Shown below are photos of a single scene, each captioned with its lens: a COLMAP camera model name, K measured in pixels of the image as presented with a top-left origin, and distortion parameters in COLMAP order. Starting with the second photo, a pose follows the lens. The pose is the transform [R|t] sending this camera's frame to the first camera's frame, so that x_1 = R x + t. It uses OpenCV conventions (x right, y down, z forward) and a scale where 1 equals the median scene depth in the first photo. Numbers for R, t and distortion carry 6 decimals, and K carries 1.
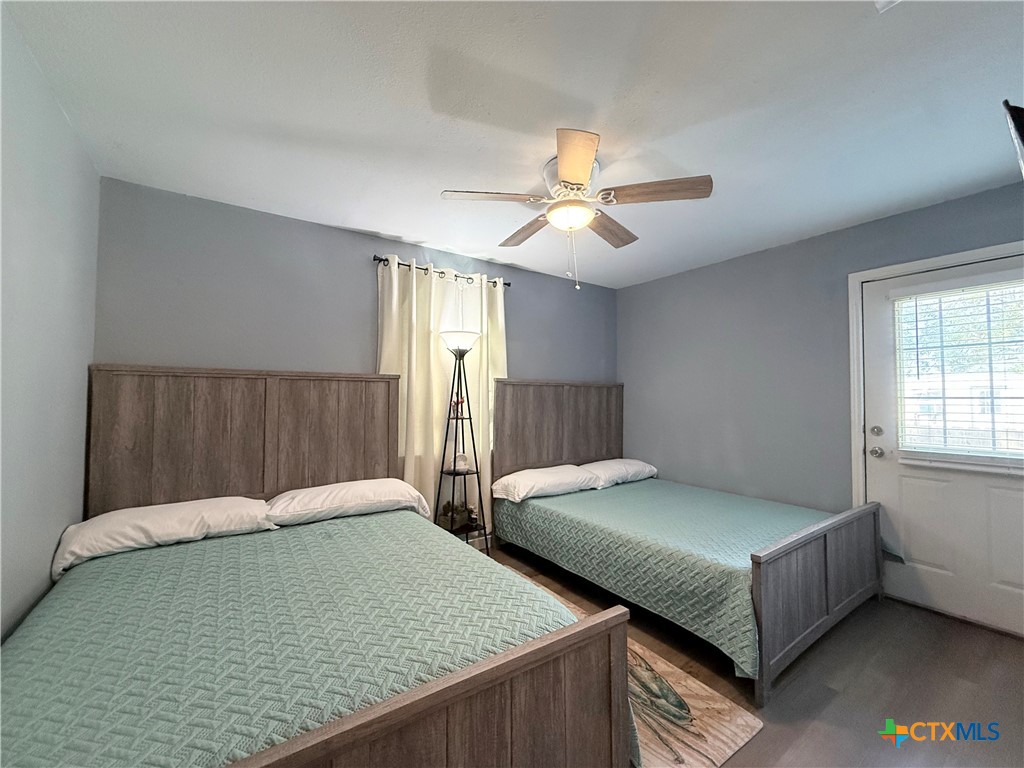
lens RADIAL K [[407.2, 0, 512.2], [0, 407.2, 384.3], [0, 0, 1]] dist [-0.001156, -0.000119]
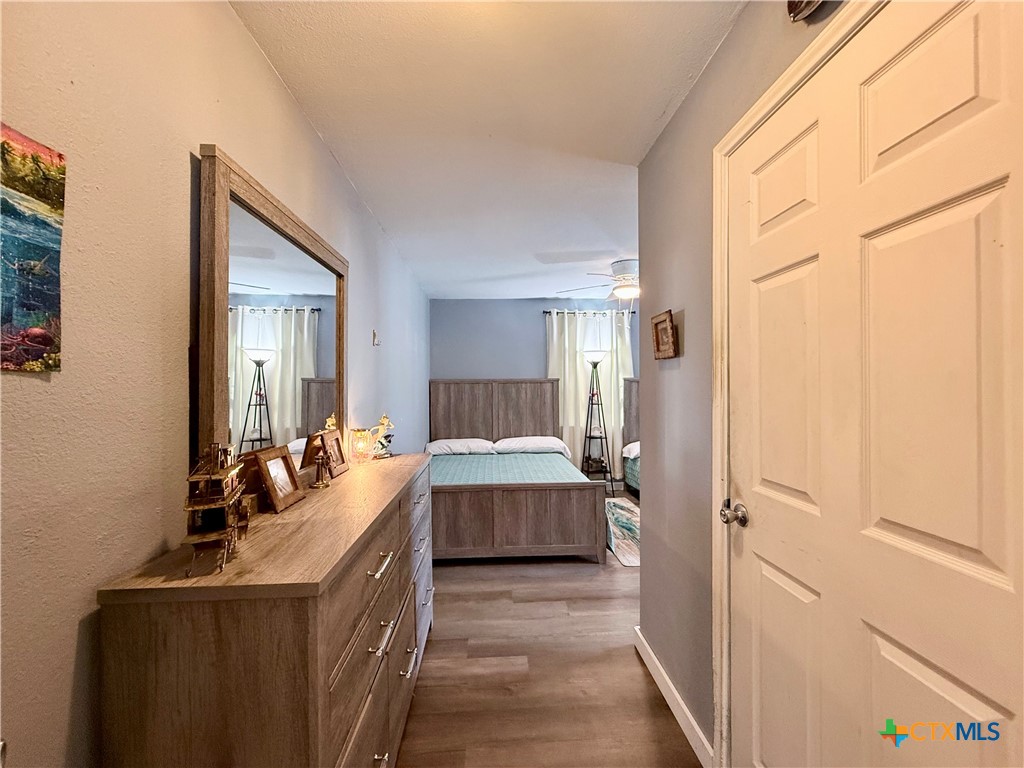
lens RADIAL K [[407.2, 0, 510.4], [0, 407.2, 386.4], [0, 0, 1]] dist [-0.001156, -0.000119]
pose [[0.848198, -0.011369, -0.529558, 0.455443], [0.029258, 0.999249, 0.025409, -0.038654], [0.528871, -0.037046, 0.847893, -0.559662]]
